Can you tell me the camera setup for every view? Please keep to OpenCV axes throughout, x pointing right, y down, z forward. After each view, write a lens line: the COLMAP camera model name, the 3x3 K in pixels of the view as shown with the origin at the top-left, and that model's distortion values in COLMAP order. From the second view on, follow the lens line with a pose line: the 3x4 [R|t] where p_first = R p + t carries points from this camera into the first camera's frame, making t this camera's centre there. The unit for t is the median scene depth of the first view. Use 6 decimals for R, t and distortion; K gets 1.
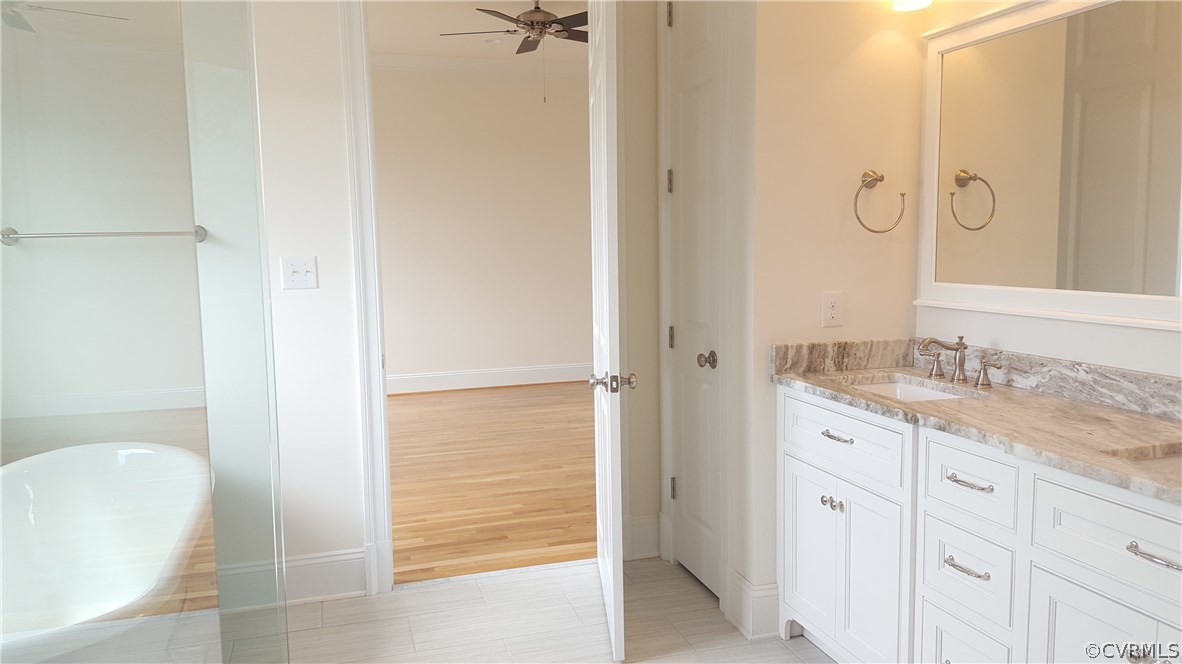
lens RADIAL K [[852.9, 0, 591.3], [0, 852.9, 327.4], [0, 0, 1]] dist [-0.002922, -0.016835]
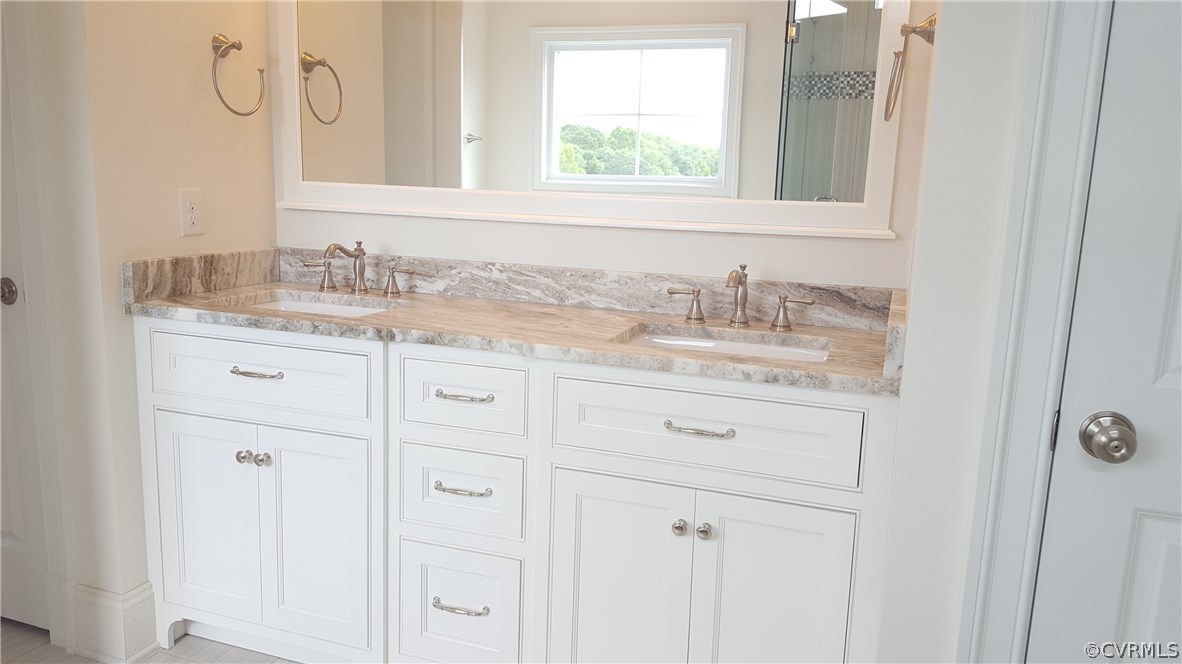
lens RADIAL K [[852.9, 0, 592.7], [0, 852.9, 339.3], [0, 0, 1]] dist [-0.002922, -0.016835]
pose [[0.569930, -0.116295, 0.813422, -0.172202], [0.034149, 0.992431, 0.117961, 0.016373], [-0.820983, -0.039451, 0.569588, 0.311534]]
